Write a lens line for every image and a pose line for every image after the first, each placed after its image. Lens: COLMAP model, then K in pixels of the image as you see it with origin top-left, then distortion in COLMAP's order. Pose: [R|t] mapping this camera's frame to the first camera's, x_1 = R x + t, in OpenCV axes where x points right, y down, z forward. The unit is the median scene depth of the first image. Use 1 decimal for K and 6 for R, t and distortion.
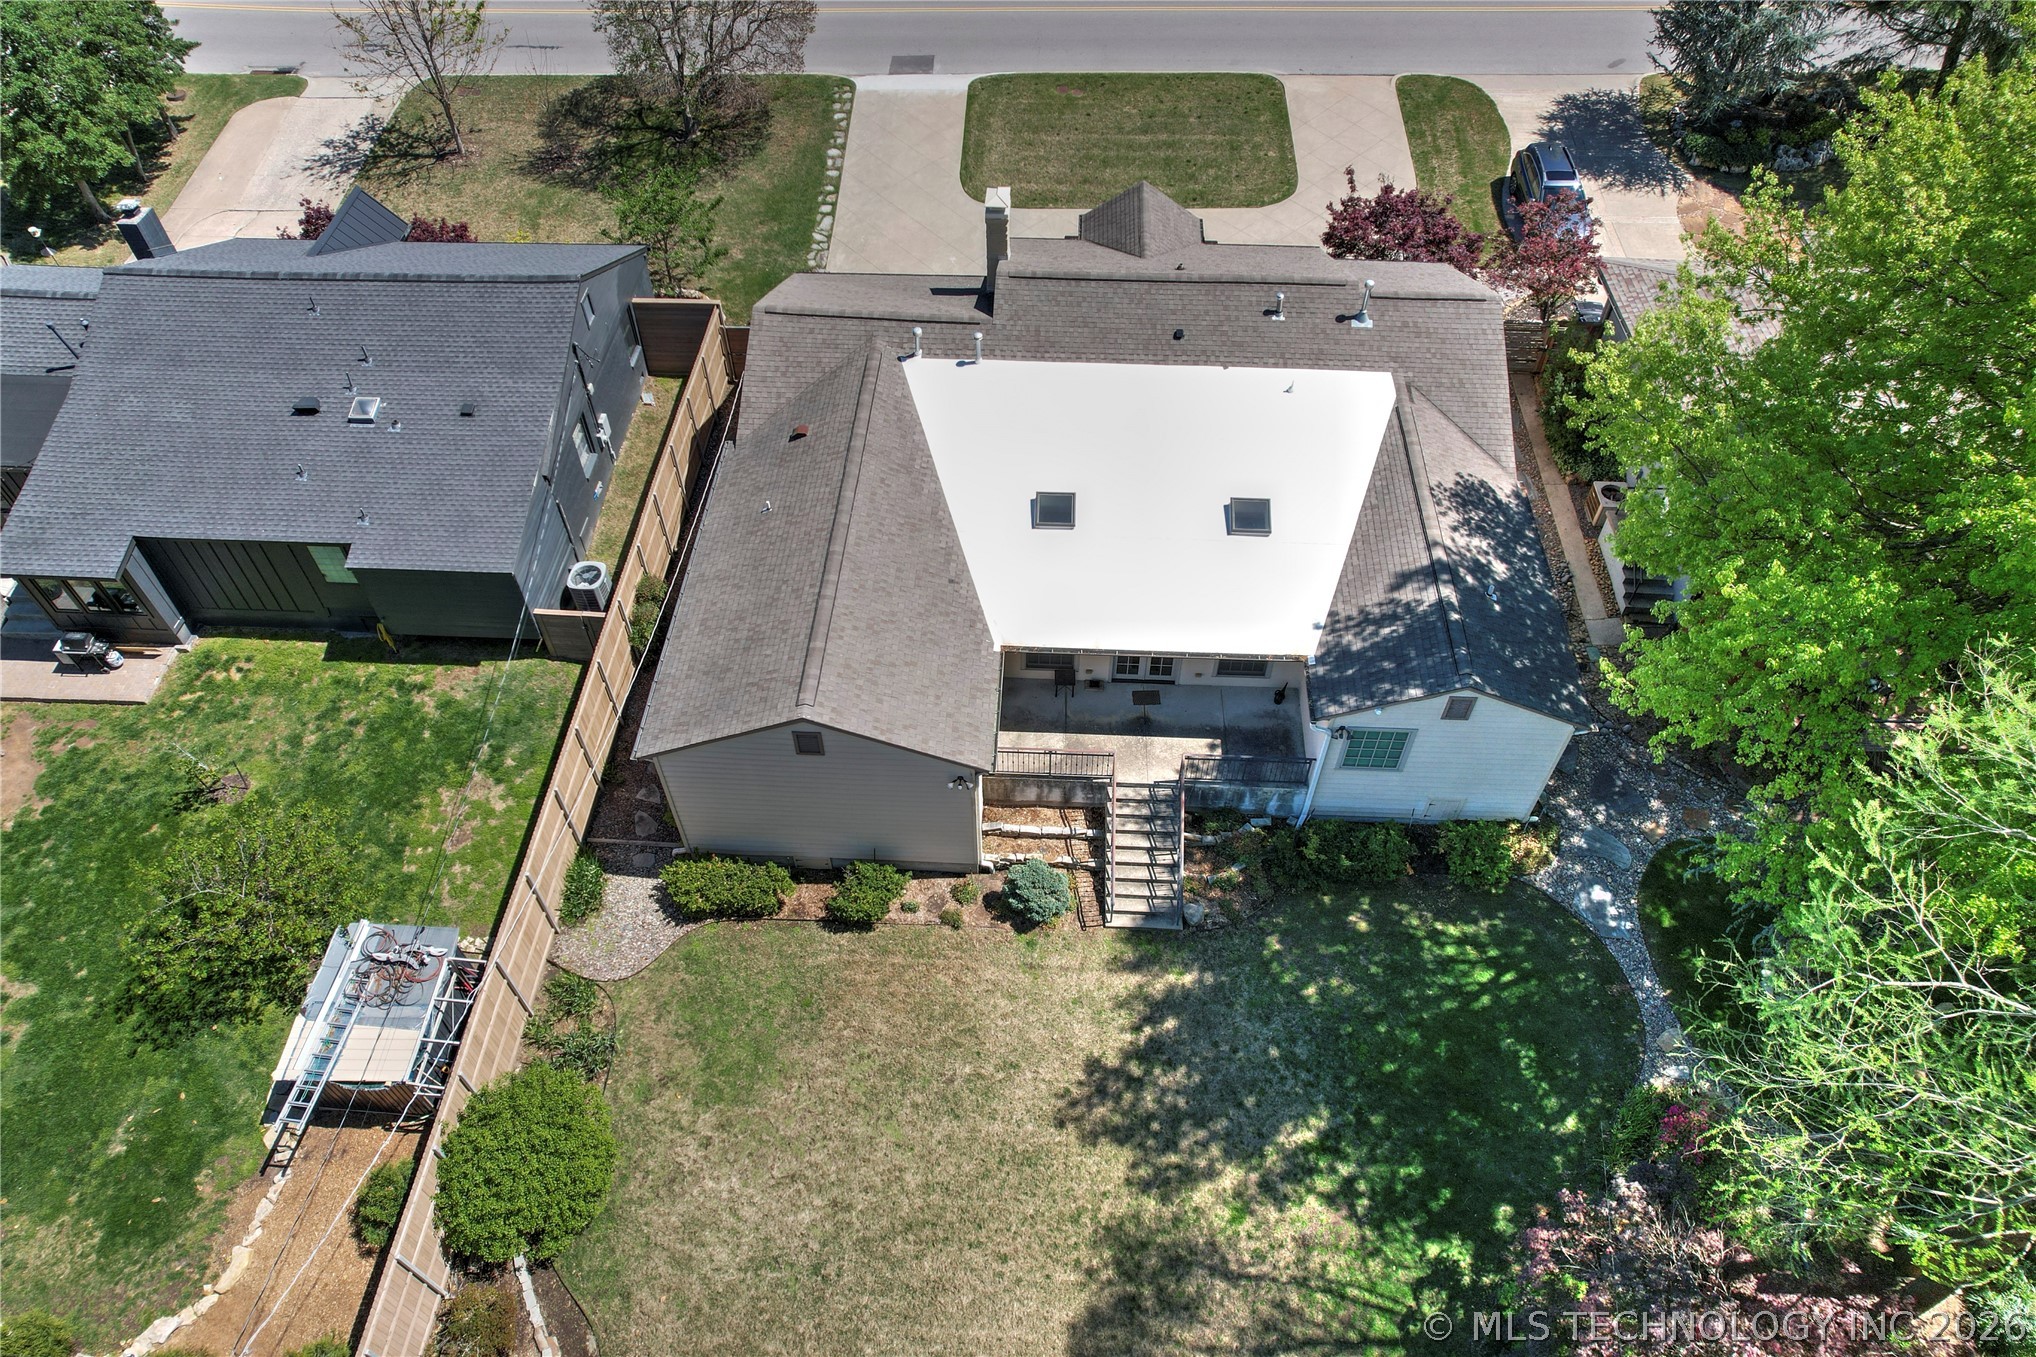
lens RADIAL K [[1322.1, 0, 1020.3], [0, 1322.1, 672.3], [0, 0, 1]] dist [-0.040584, 0.003934]
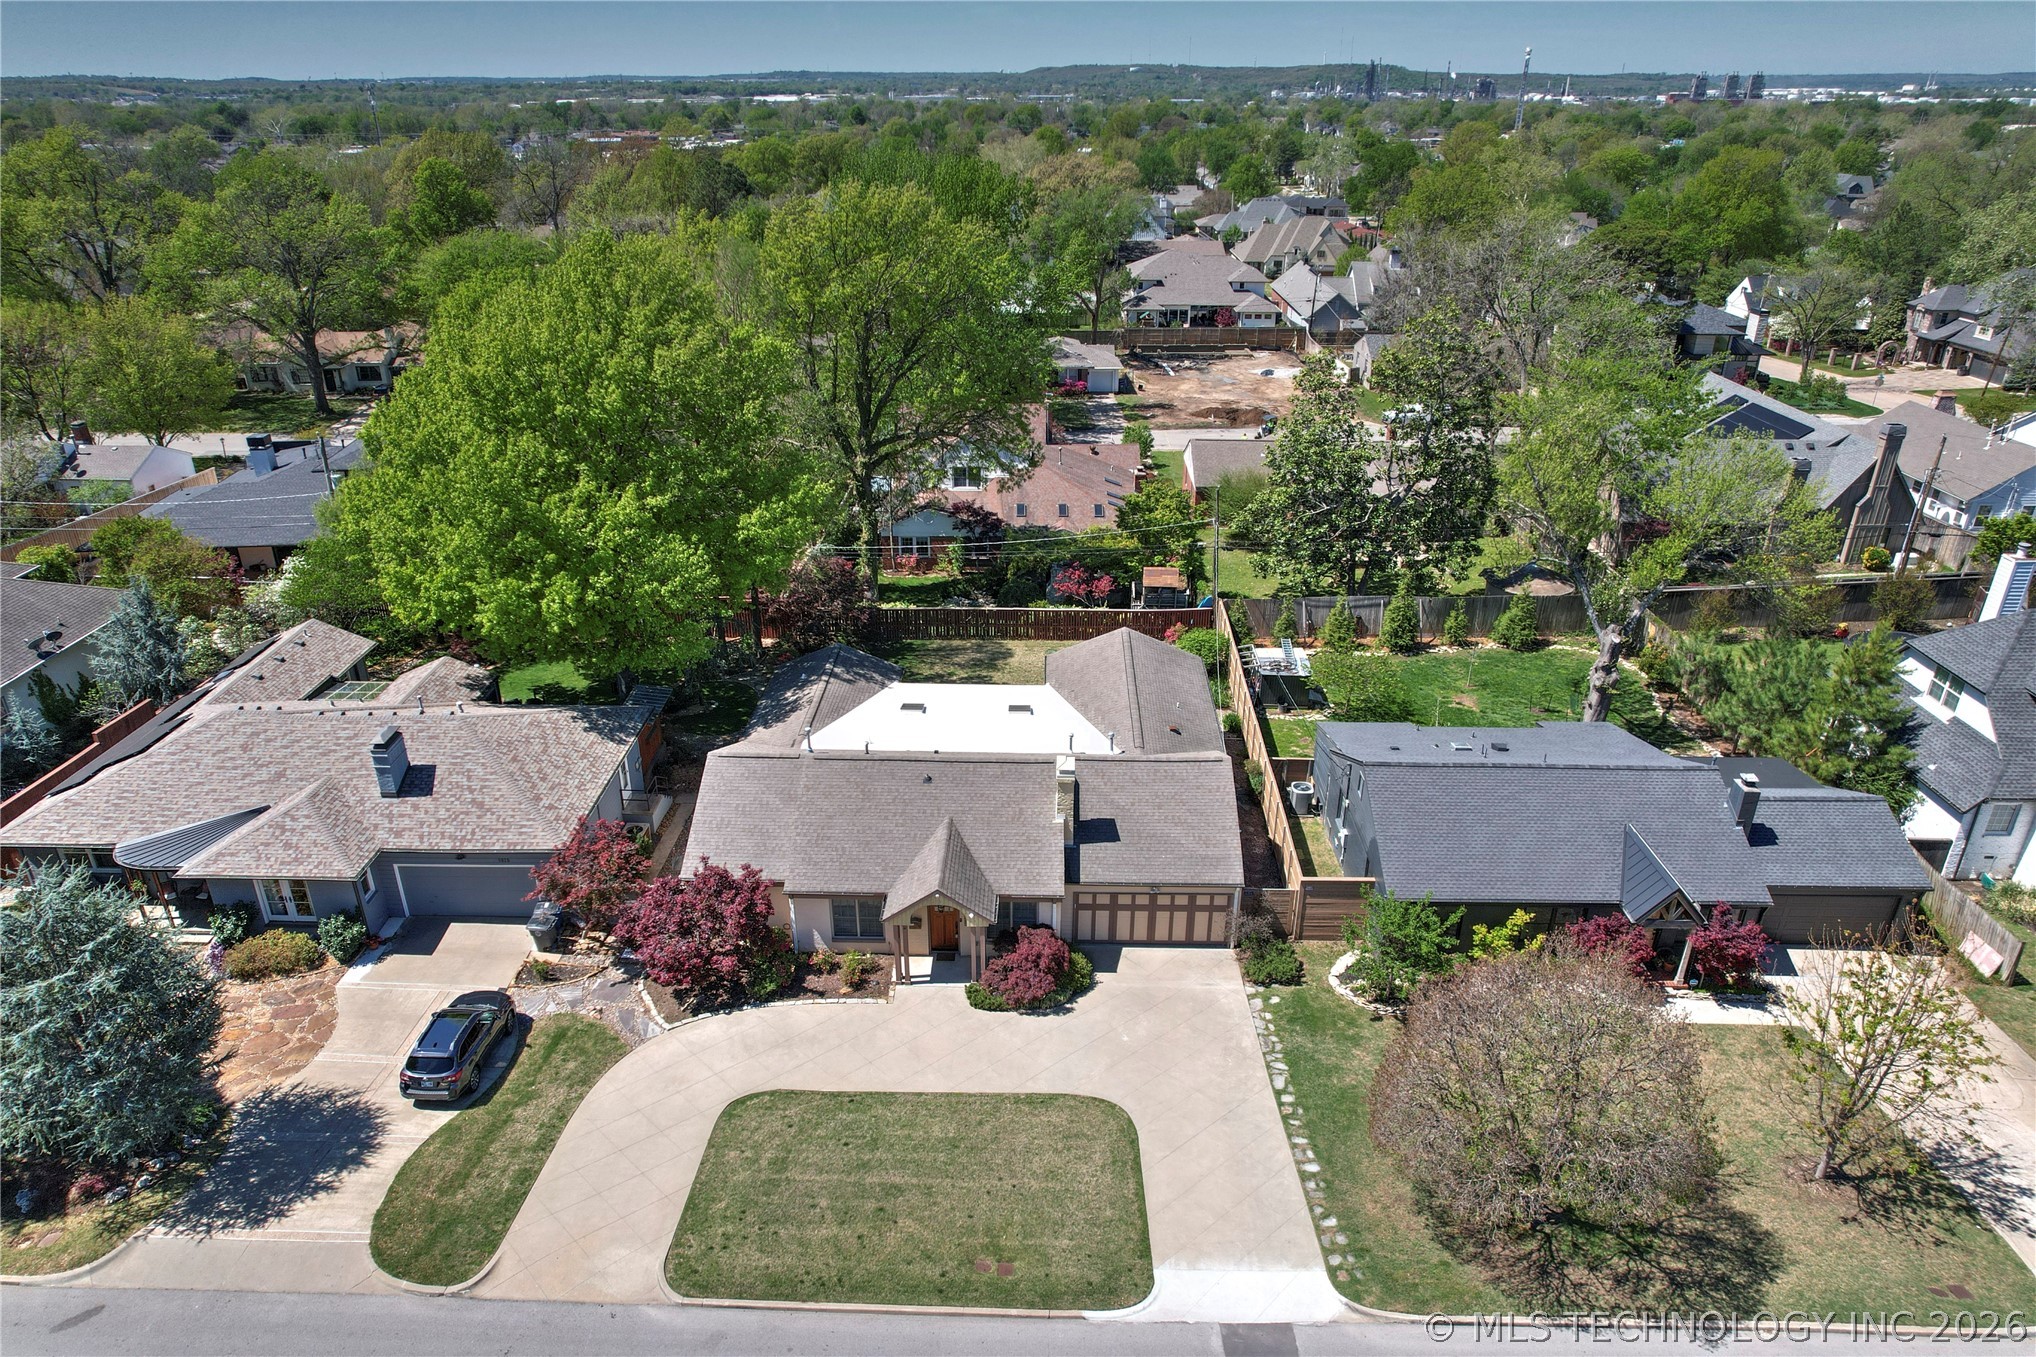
lens RADIAL K [[1309.9, 0, 1019.9], [0, 1309.9, 685.7], [0, 0, 1]] dist [-0.068532, 0.066171]
pose [[-0.999806, 0.007708, -0.018144, 0.058127], [-0.015313, 0.275919, 0.961059, -1.882904], [0.012414, 0.961150, -0.275748, 1.489401]]
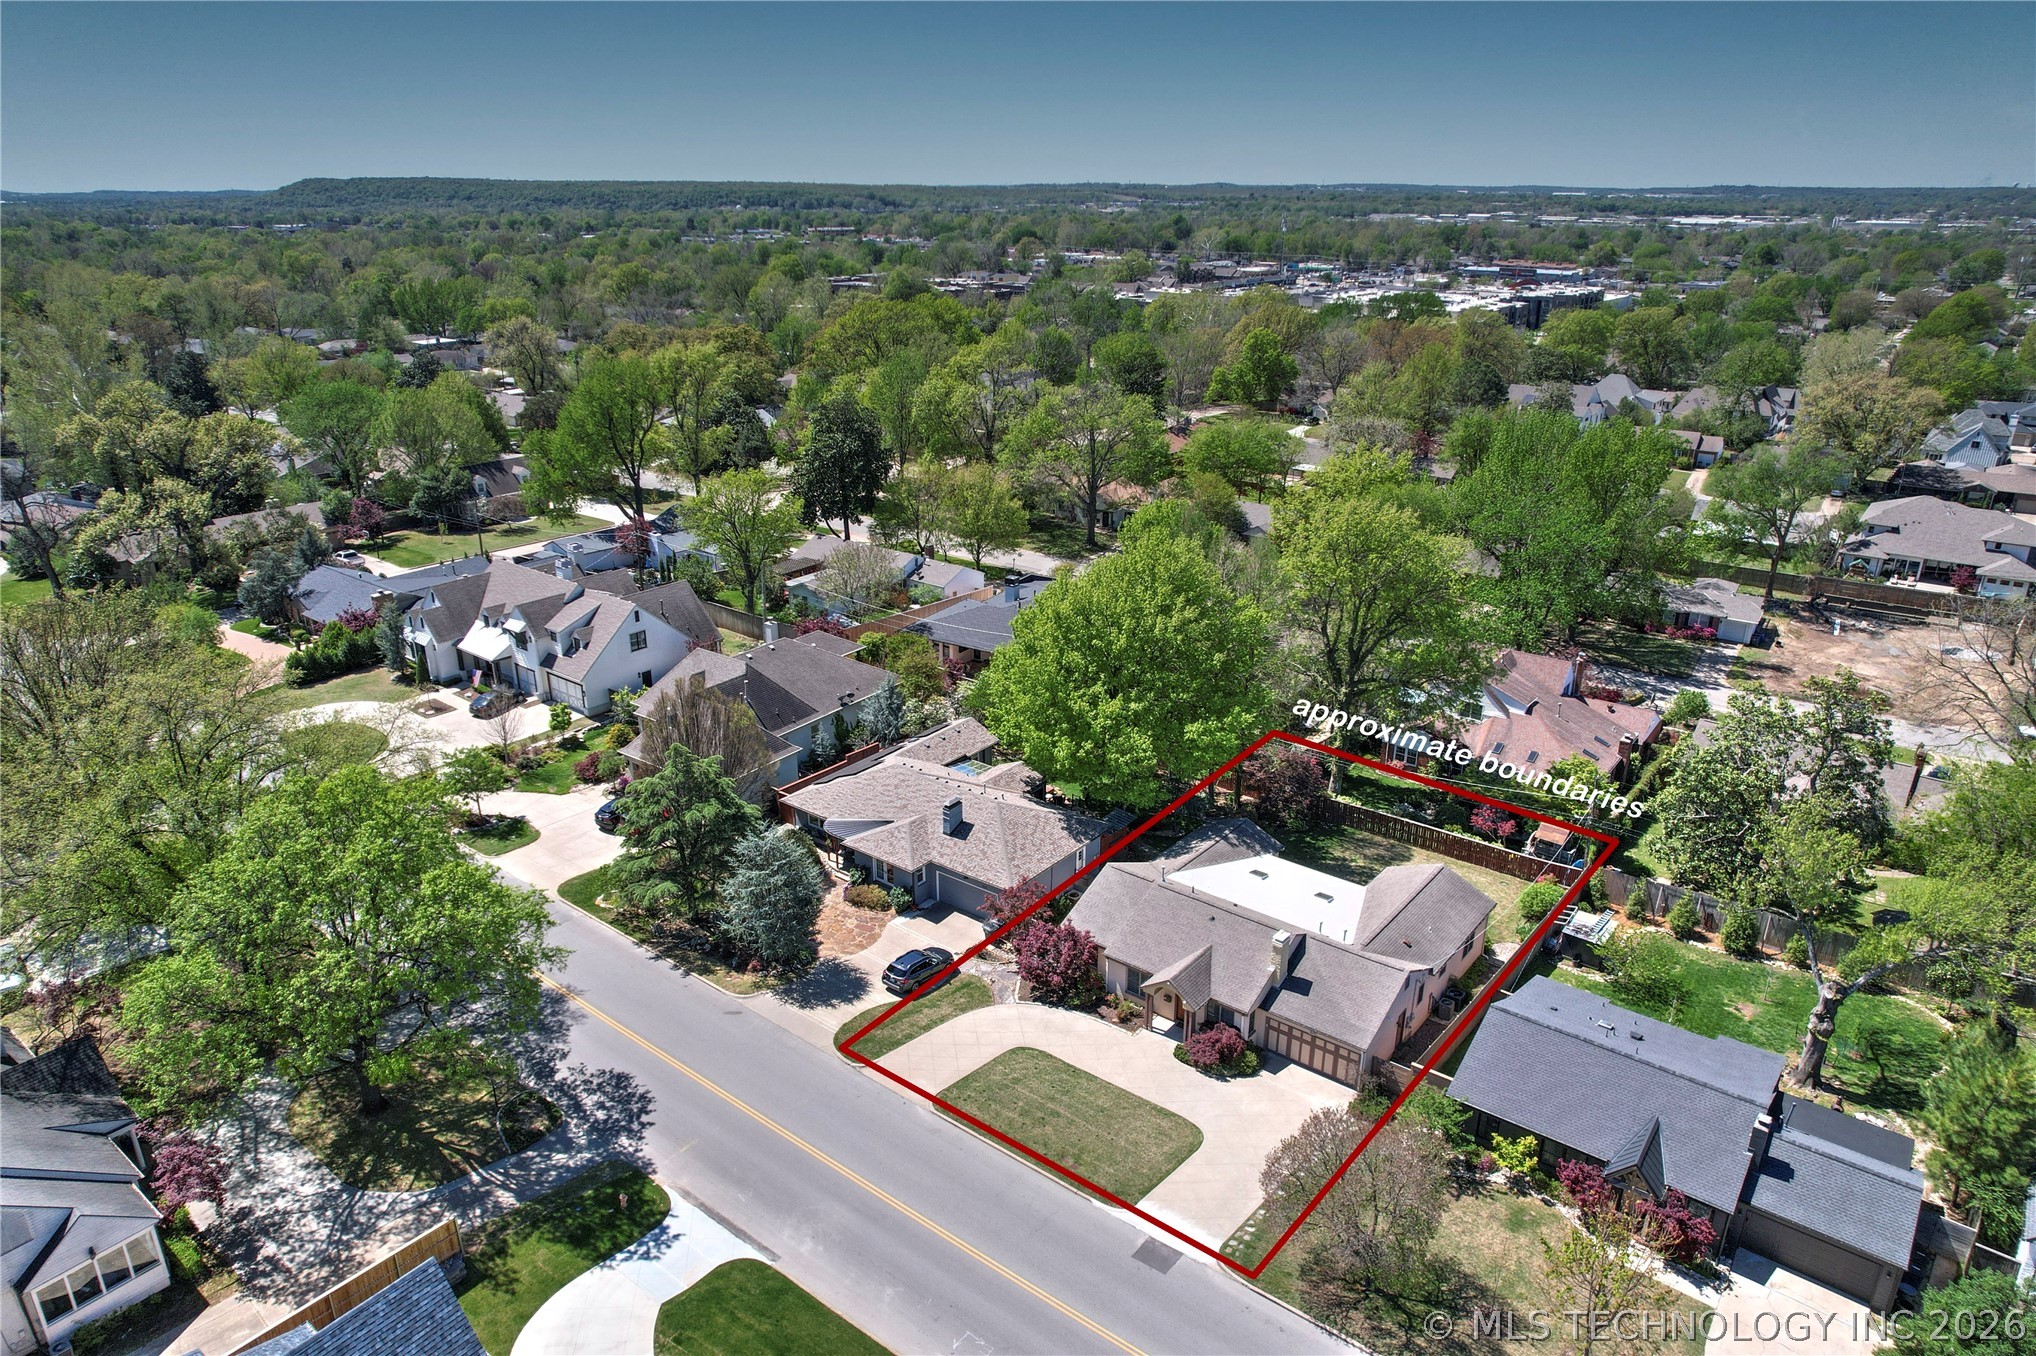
lens RADIAL K [[1322.1, 0, 1020.3], [0, 1322.1, 671.8], [0, 0, 1]] dist [-0.040584, 0.003934]
pose [[-0.814002, -0.209424, 0.541796, -0.831690], [0.433347, 0.402166, 0.806519, -2.745519], [-0.386797, 0.891293, -0.236610, 1.484965]]
